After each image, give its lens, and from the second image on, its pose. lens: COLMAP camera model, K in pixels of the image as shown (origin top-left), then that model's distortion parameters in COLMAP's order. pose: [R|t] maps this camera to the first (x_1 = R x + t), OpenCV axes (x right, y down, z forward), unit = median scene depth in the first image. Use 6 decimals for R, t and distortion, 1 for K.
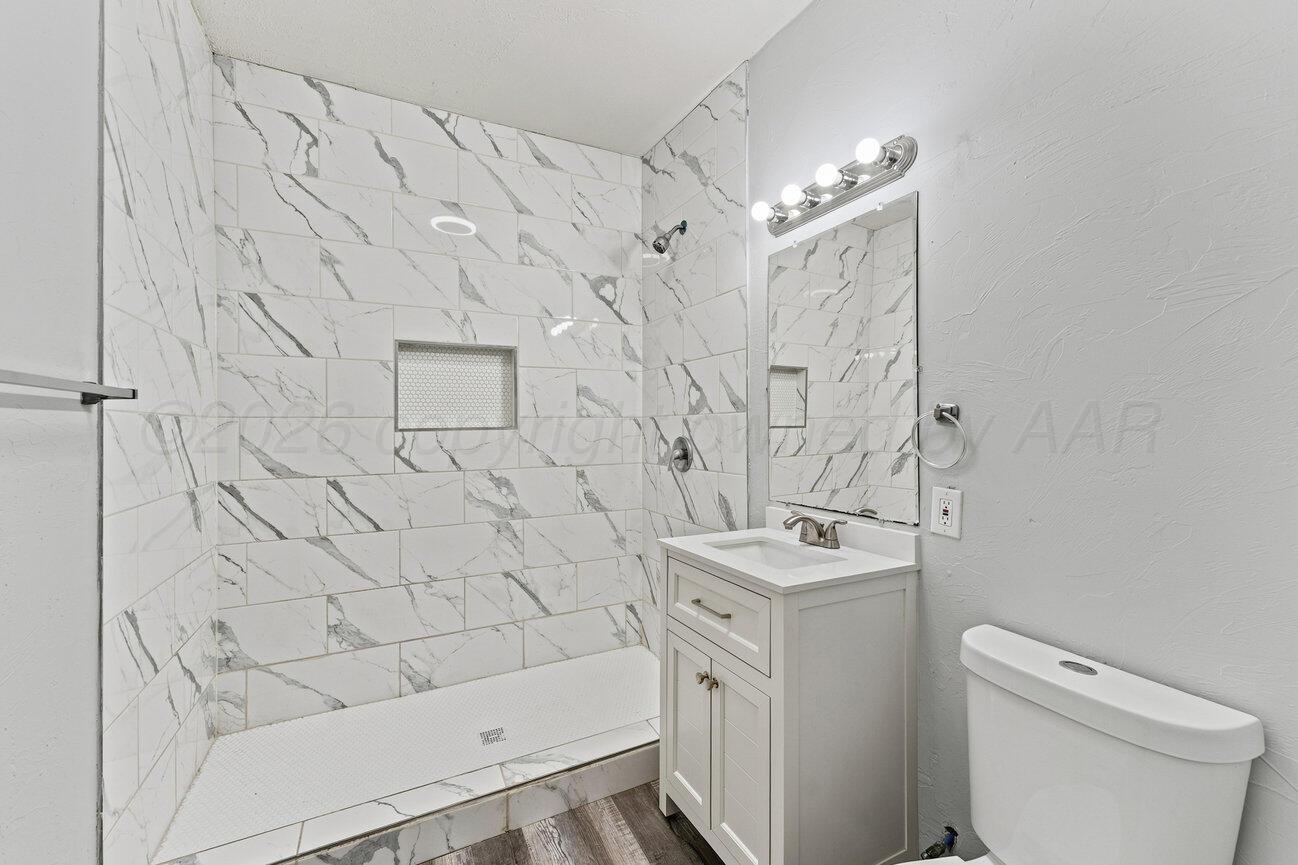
lens RADIAL K [[533.2, 0, 650.6], [0, 533.2, 432.7], [0, 0, 1]] dist [0.007122, -0.001253]
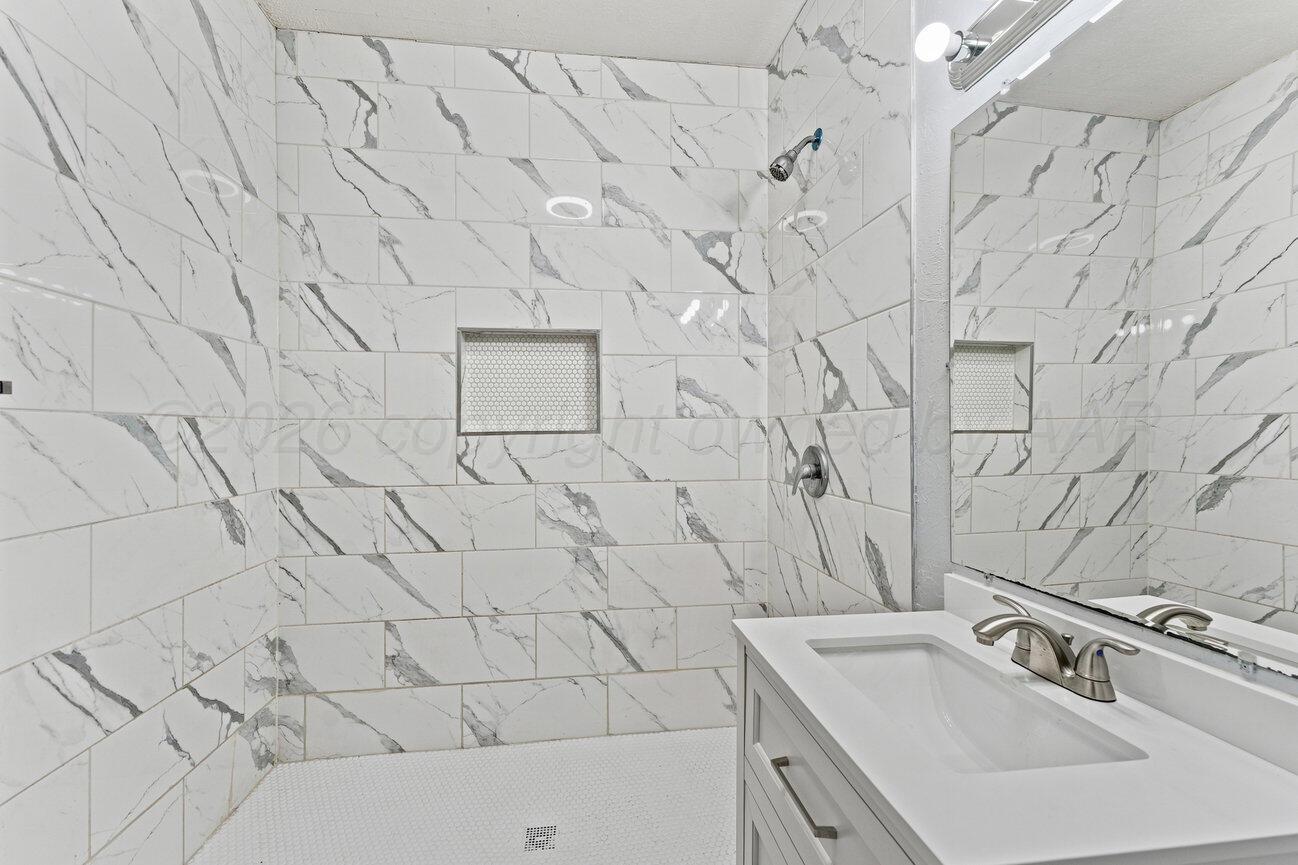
lens RADIAL K [[533.2, 0, 645.4], [0, 533.2, 431.2], [0, 0, 1]] dist [0.007122, -0.001253]
pose [[0.941490, 0.004018, -0.337017, 0.090250], [-0.006944, 0.999948, -0.007478, -0.004756], [0.336969, 0.009380, 0.941469, 0.299576]]
